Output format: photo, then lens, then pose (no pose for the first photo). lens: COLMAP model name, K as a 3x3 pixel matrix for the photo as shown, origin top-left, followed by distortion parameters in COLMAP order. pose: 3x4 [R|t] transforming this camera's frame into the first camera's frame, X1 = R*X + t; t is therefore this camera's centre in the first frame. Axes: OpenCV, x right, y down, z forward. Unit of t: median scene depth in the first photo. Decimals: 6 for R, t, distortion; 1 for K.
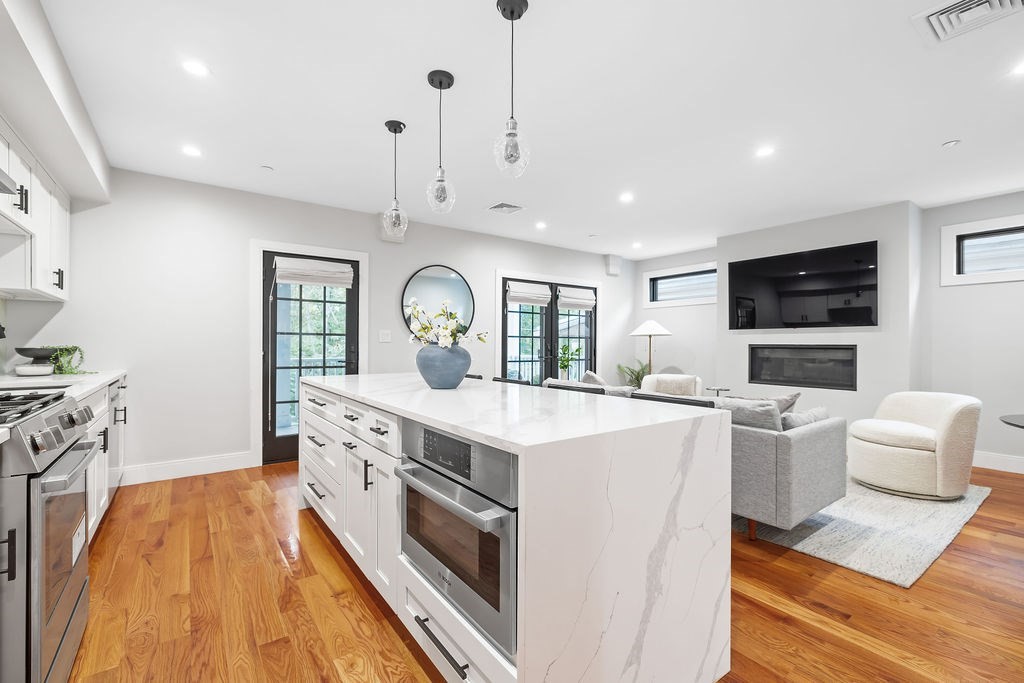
lens RADIAL K [[434.1, 0, 511.7], [0, 434.1, 341.9], [0, 0, 1]] dist [0.003677, 0.000093]
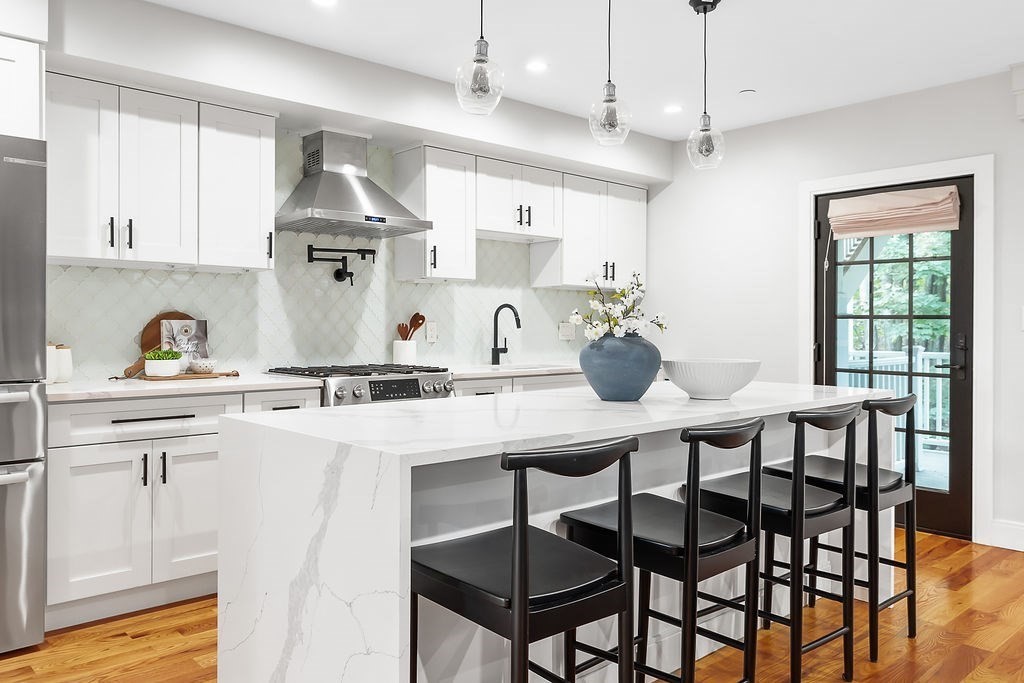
lens RADIAL K [[795.9, 0, 516.8], [0, 795.9, 325.1], [0, 0, 1]] dist [0.028555, -0.000007]
pose [[0.109216, -0.001057, -0.994018, 0.507773], [-0.000635, 0.999999, -0.001133, -0.004984], [0.994018, 0.000755, 0.109215, 0.331976]]
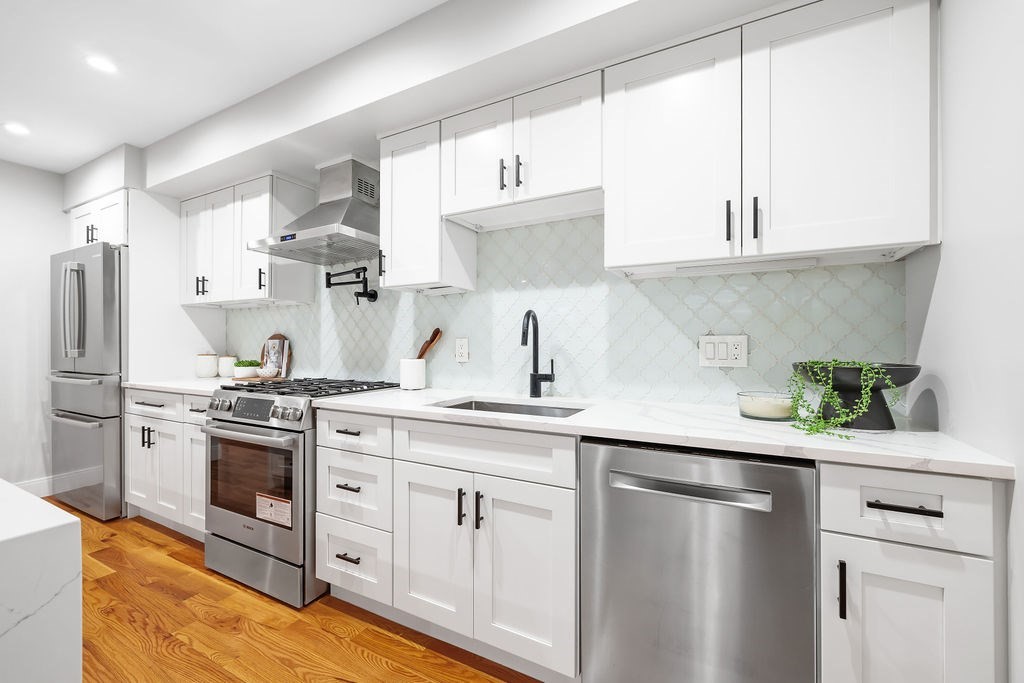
lens RADIAL K [[431.0, 0, 507.4], [0, 431.0, 341.9], [0, 0, 1]] dist [0.000794, 0.001078]
pose [[-0.912599, -0.003337, -0.408842, -0.356152], [0.000211, 0.999963, -0.008633, -0.002025], [0.408855, -0.007965, -0.912564, 0.780068]]
